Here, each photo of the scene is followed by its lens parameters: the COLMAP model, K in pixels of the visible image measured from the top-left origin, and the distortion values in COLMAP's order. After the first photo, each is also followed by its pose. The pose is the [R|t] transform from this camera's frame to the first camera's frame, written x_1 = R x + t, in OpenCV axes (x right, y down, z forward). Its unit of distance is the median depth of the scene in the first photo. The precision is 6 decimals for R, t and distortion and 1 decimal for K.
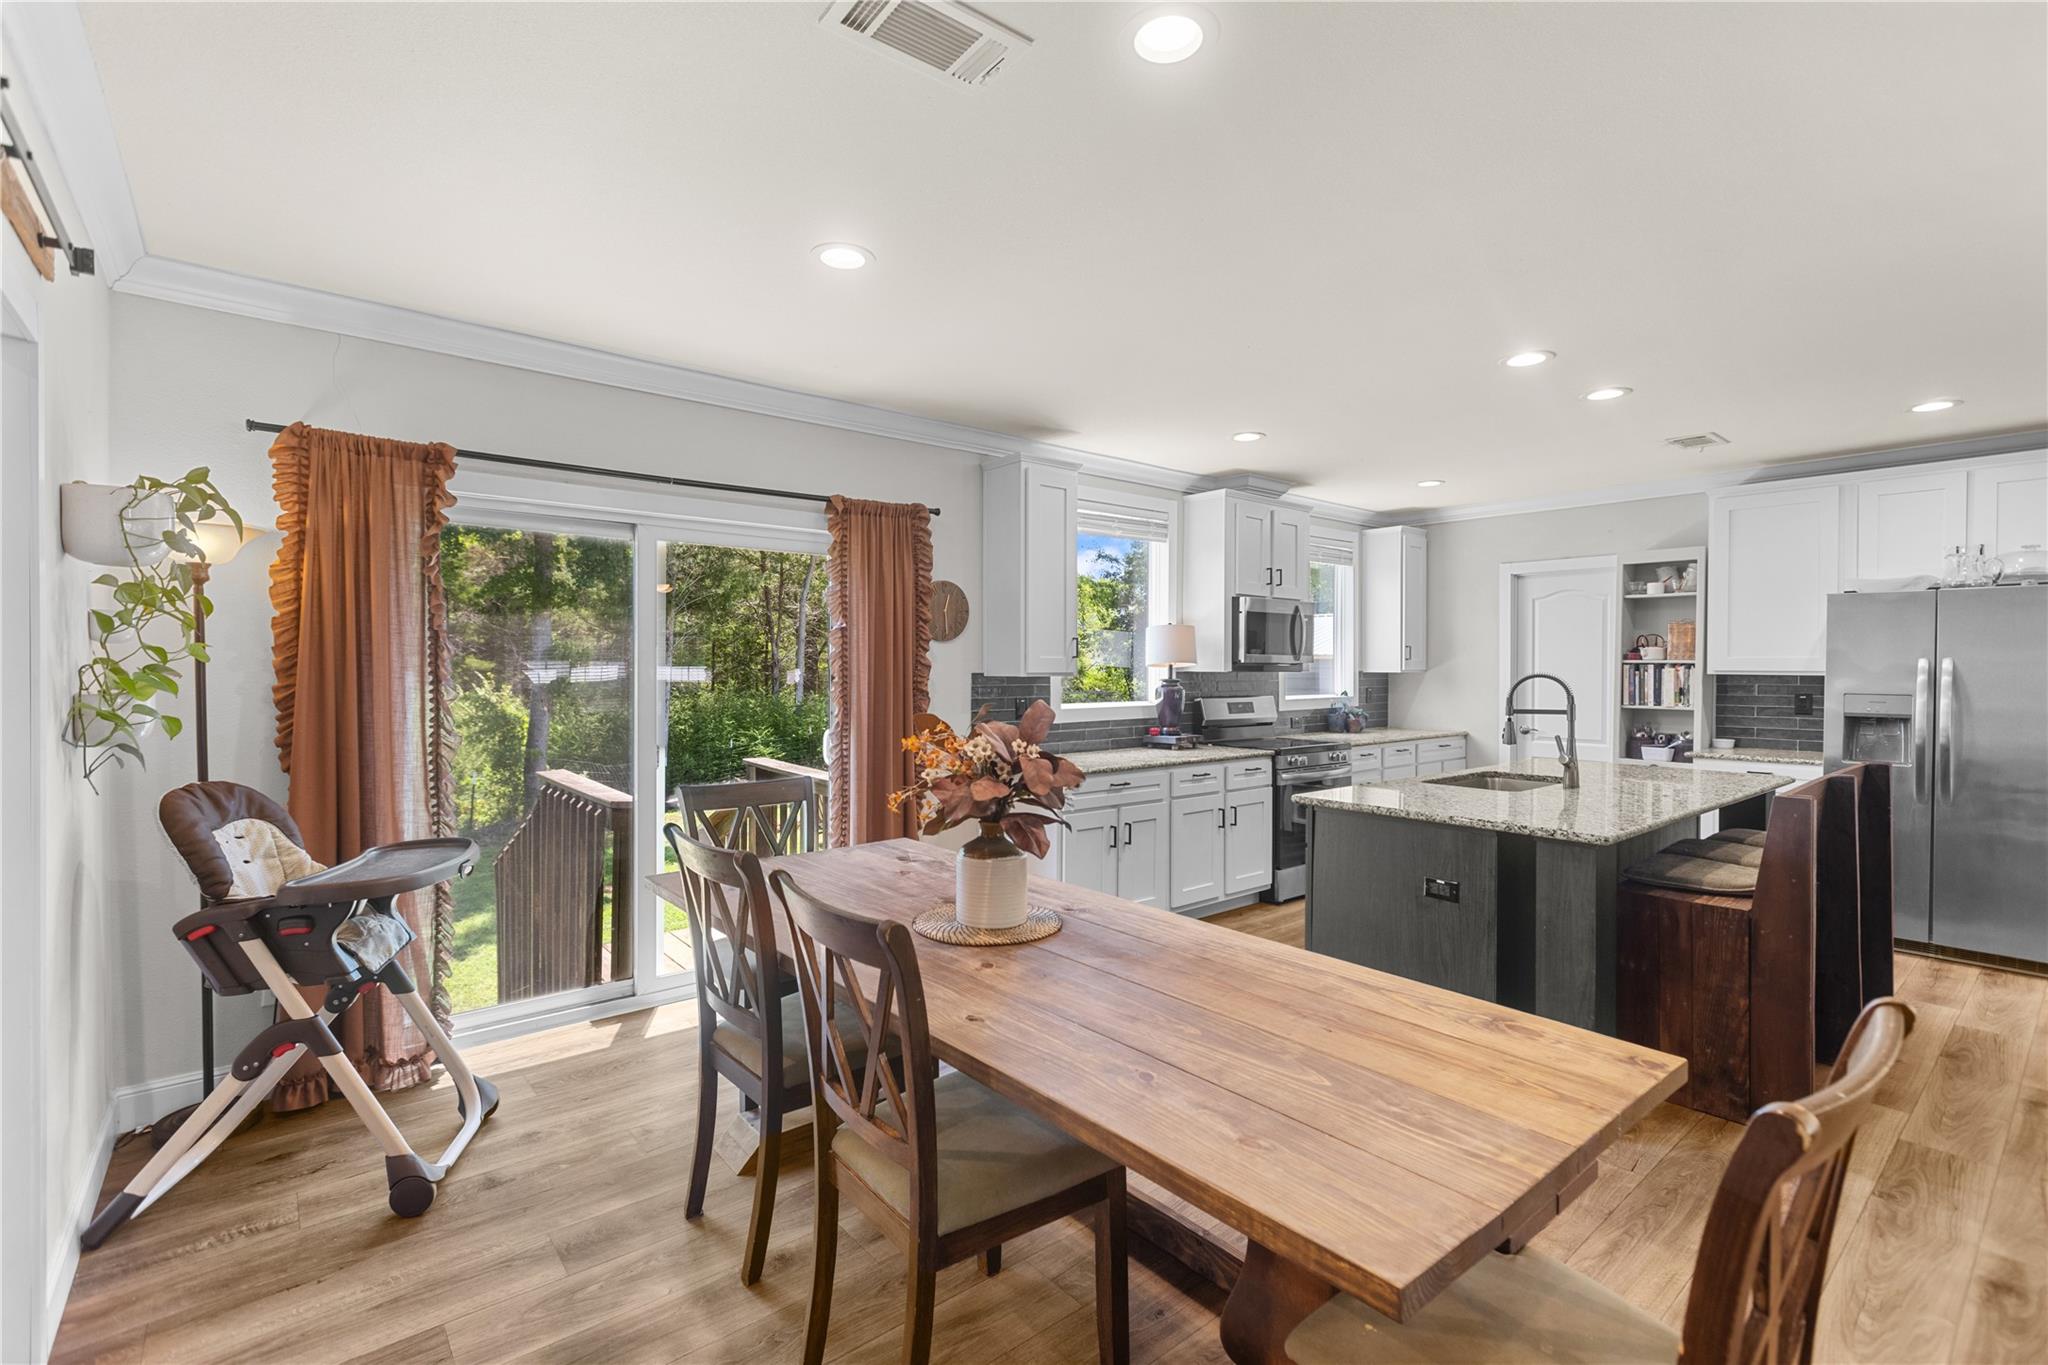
lens RADIAL K [[921.2, 0, 1025.1], [0, 921.2, 679.6], [0, 0, 1]] dist [0.002067, 0.000042]
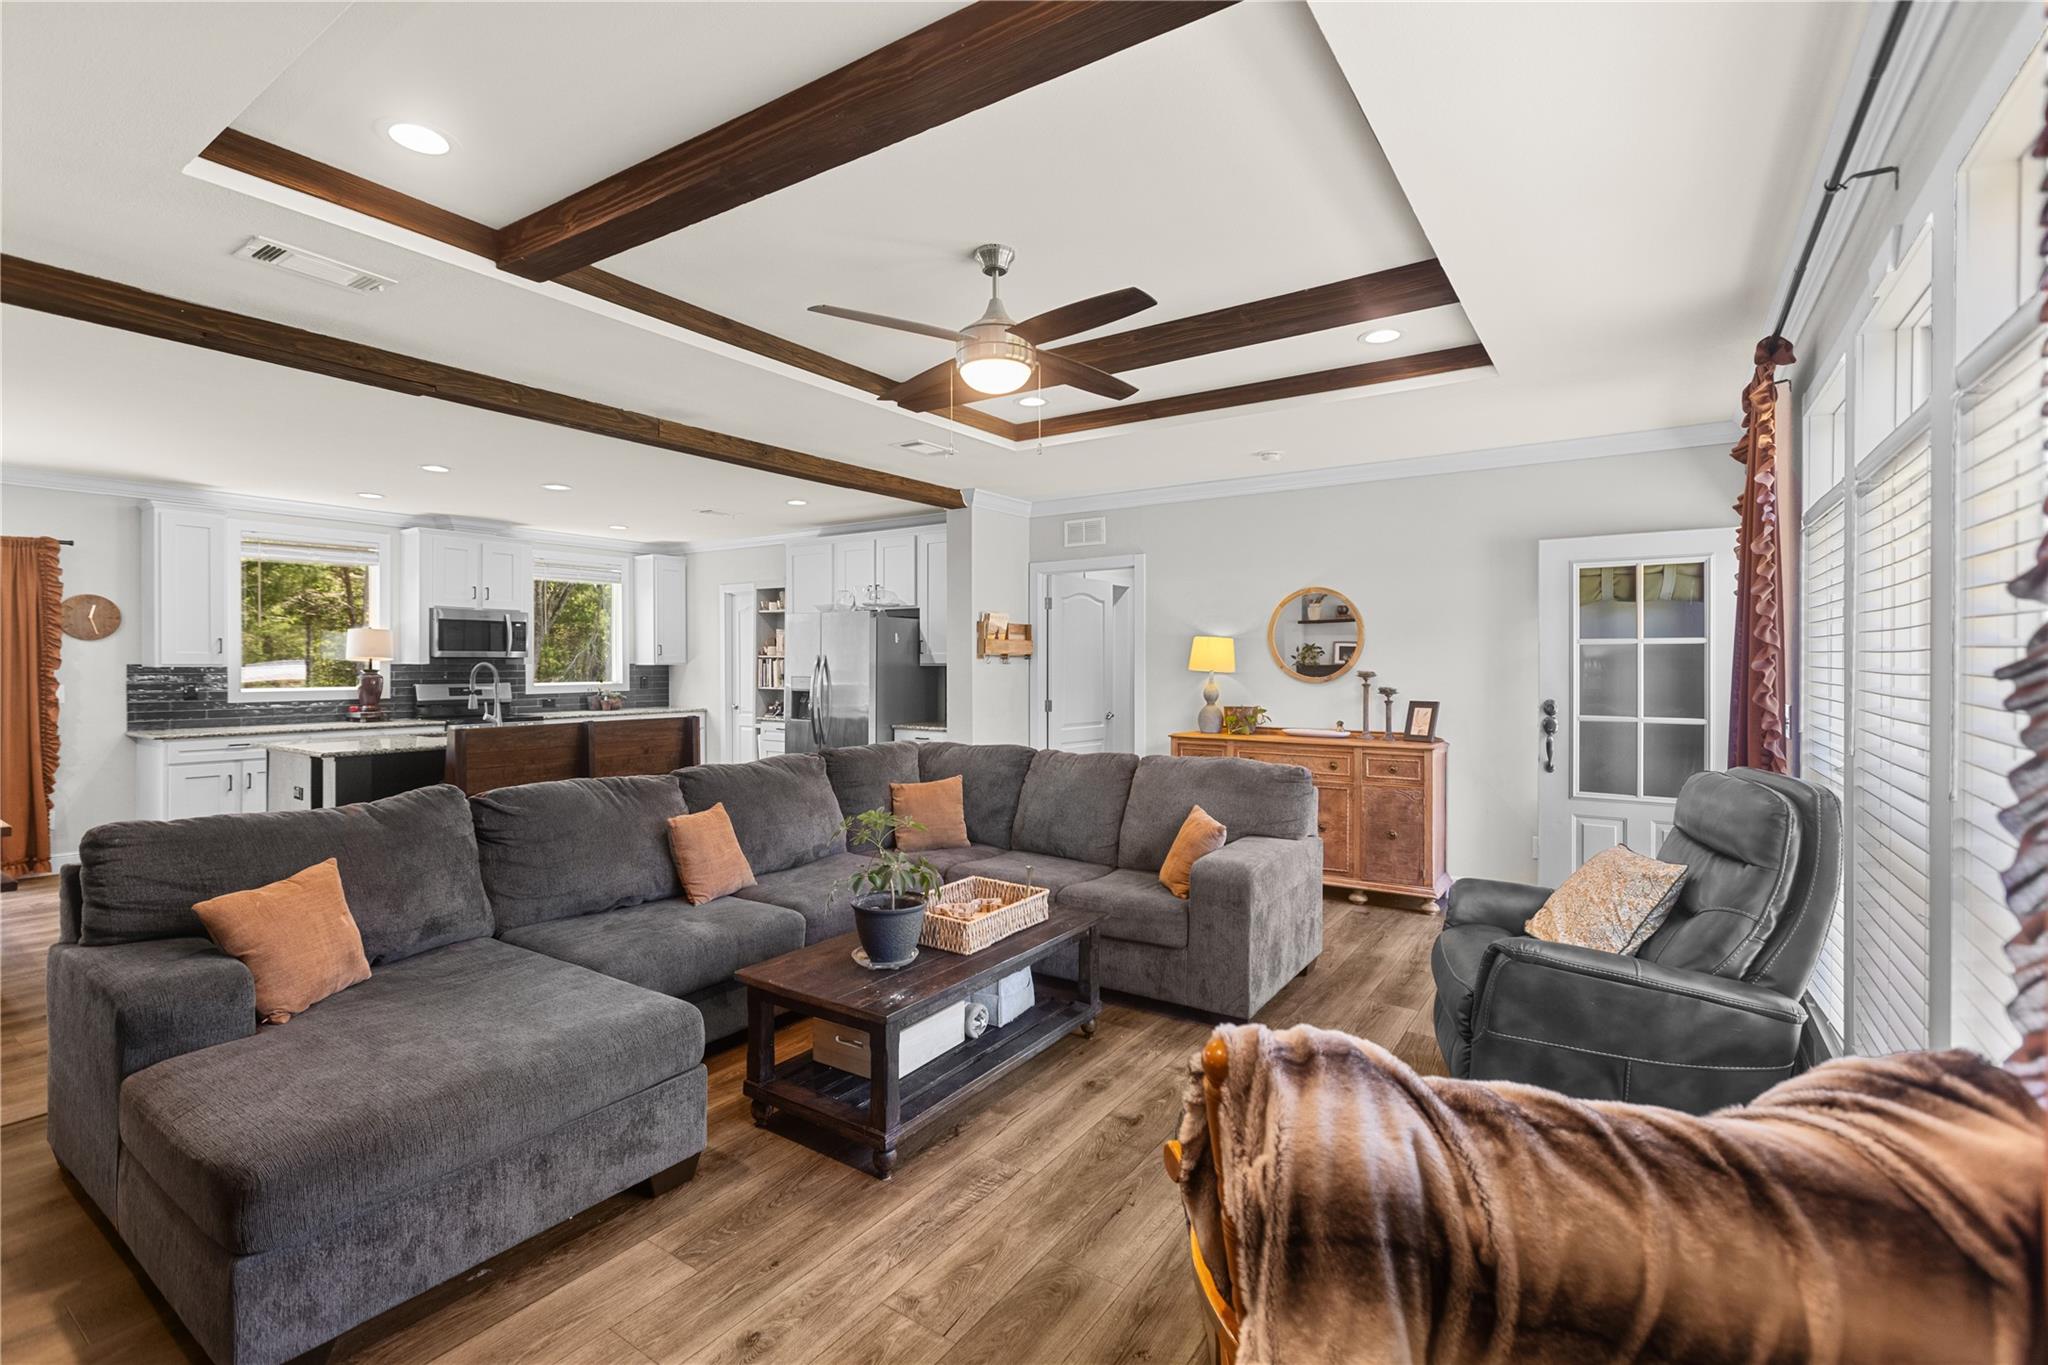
lens RADIAL K [[921.2, 0, 1014.8], [0, 921.2, 674.6], [0, 0, 1]] dist [0.002067, 0.000042]
pose [[0.964964, -0.002004, 0.262374, 0.697256], [0.001708, 0.999998, 0.001354, 0.006586], [-0.262376, -0.000858, 0.964965, -0.519153]]
